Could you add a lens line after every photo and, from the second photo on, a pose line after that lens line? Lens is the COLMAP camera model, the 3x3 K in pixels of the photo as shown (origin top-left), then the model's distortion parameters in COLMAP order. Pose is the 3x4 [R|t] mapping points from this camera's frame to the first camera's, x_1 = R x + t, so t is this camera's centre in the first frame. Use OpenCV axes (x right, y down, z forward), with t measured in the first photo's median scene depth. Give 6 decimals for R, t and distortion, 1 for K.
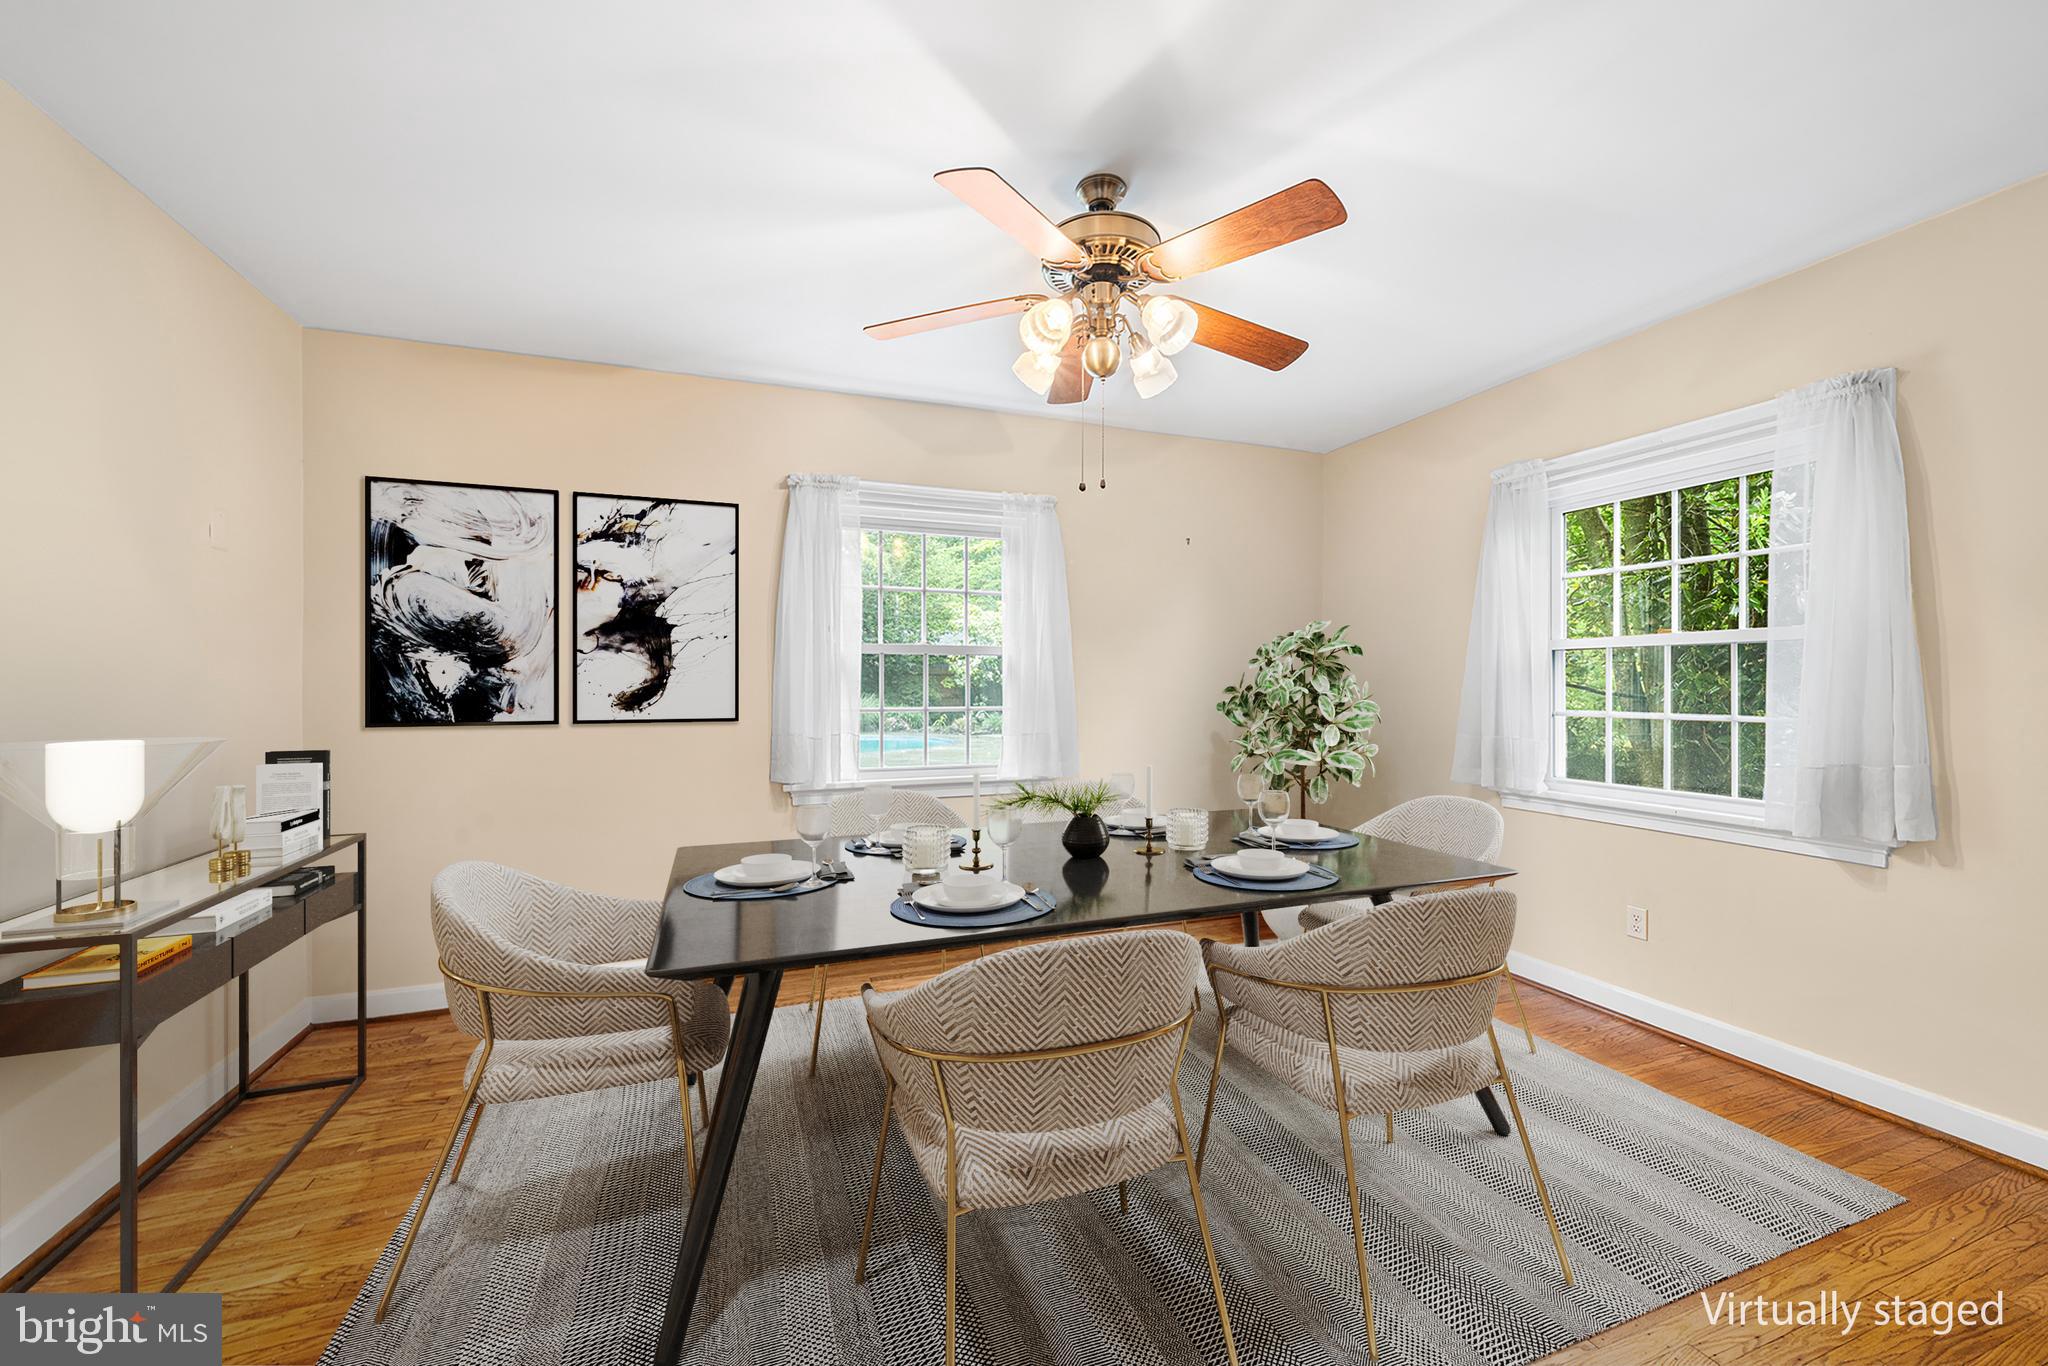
lens RADIAL K [[796.1, 0, 1022.6], [0, 796.1, 683.4], [0, 0, 1]] dist [-0.001253, 0.000198]
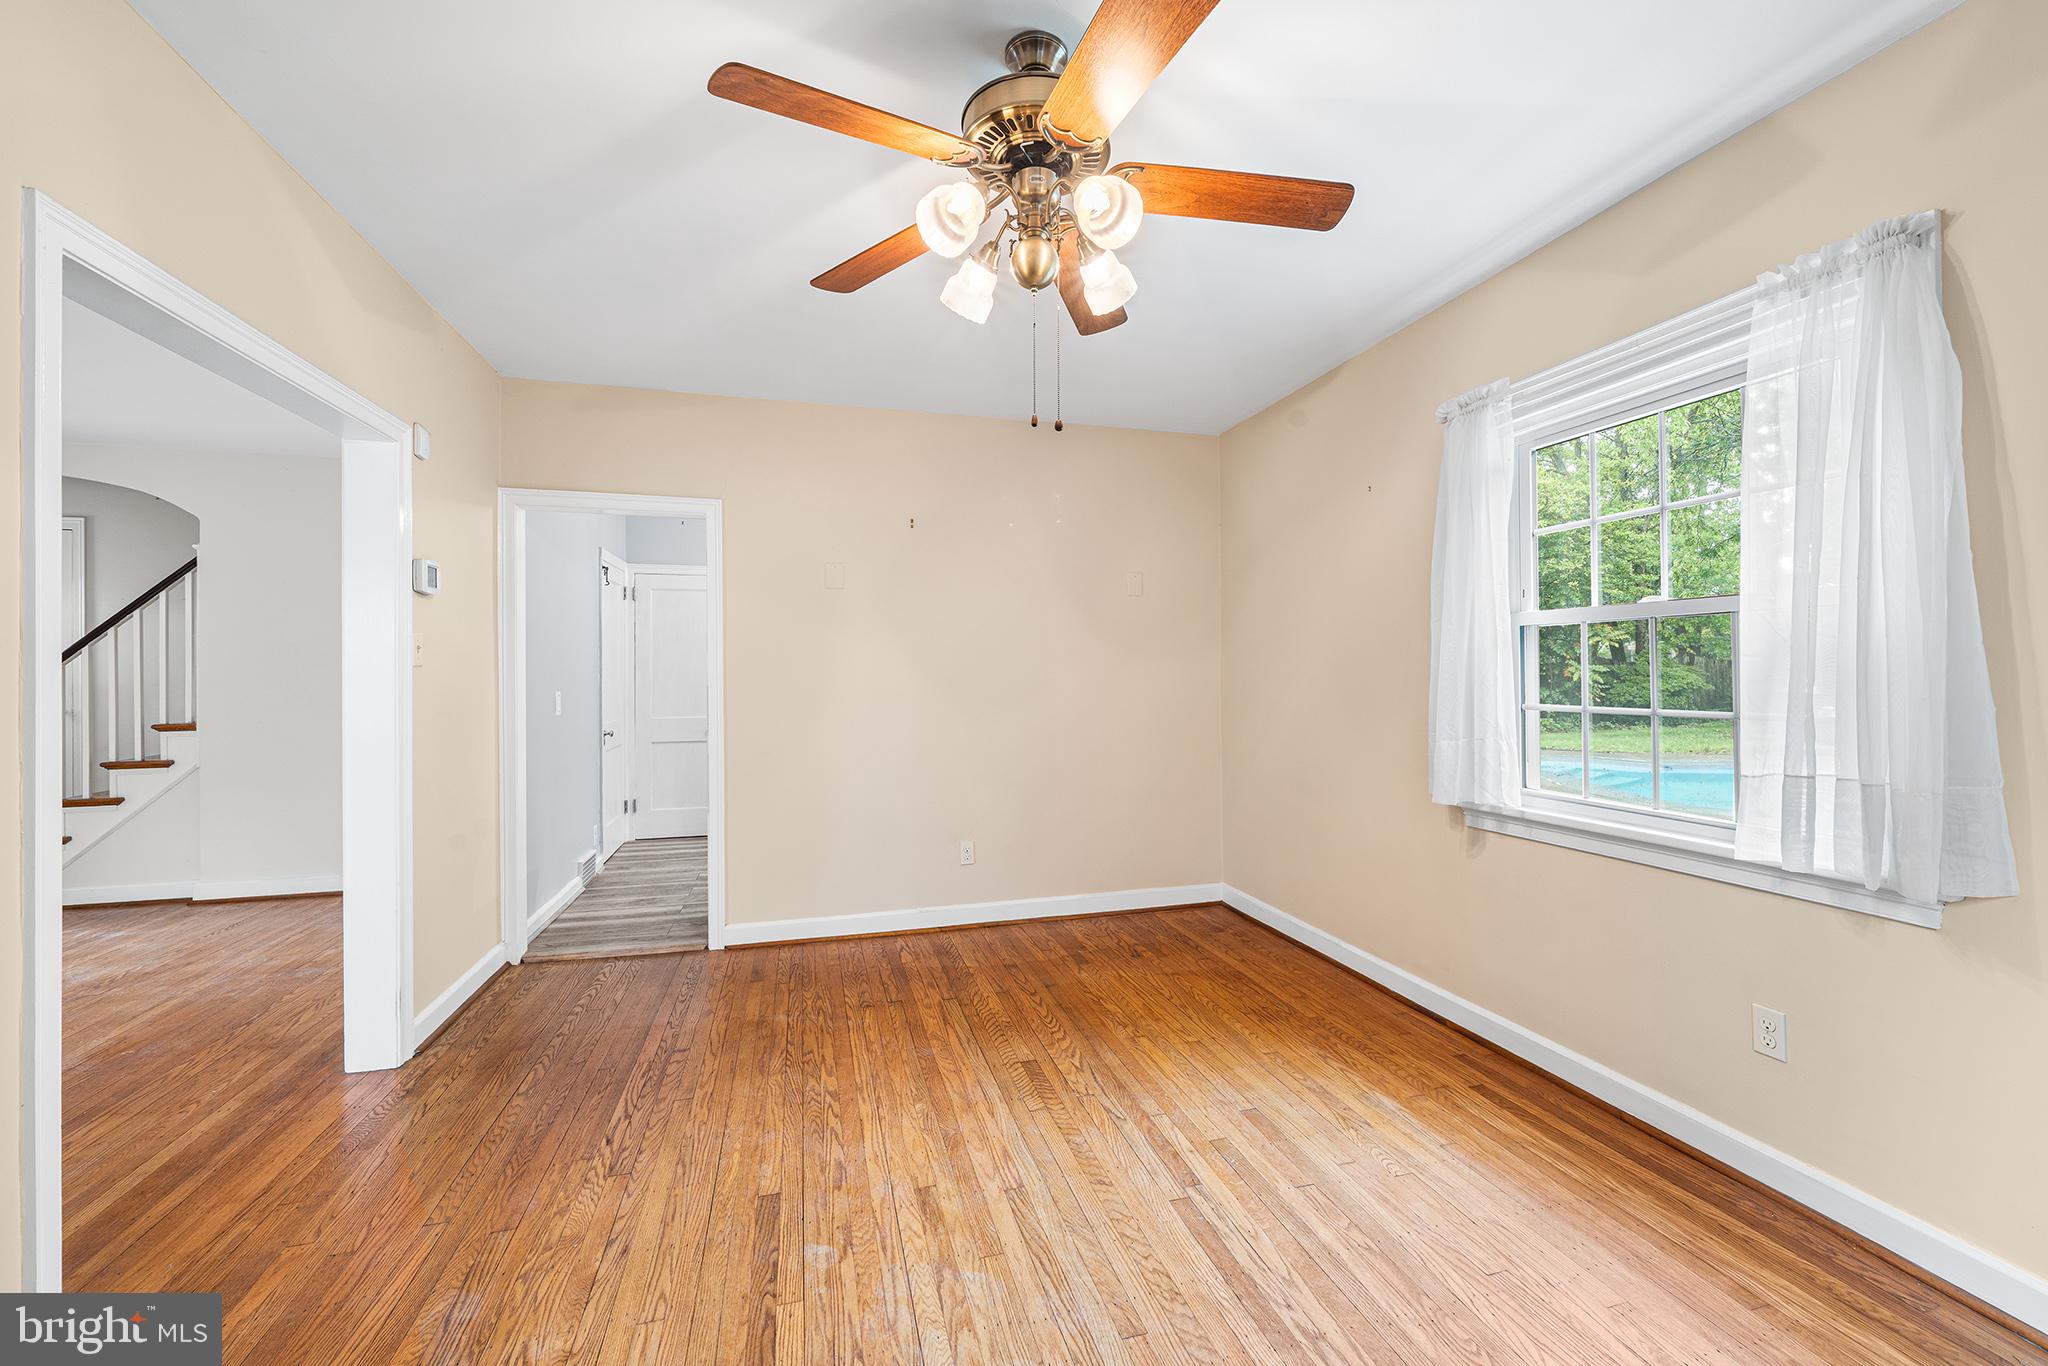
lens RADIAL K [[796.1, 0, 1026.8], [0, 796.1, 685.1], [0, 0, 1]] dist [-0.001253, 0.000198]
pose [[-0.074661, 0.010844, -0.997150, 0.534670], [0.005947, 0.999928, 0.010429, 0.001636], [0.997191, -0.005151, -0.074720, 0.634358]]
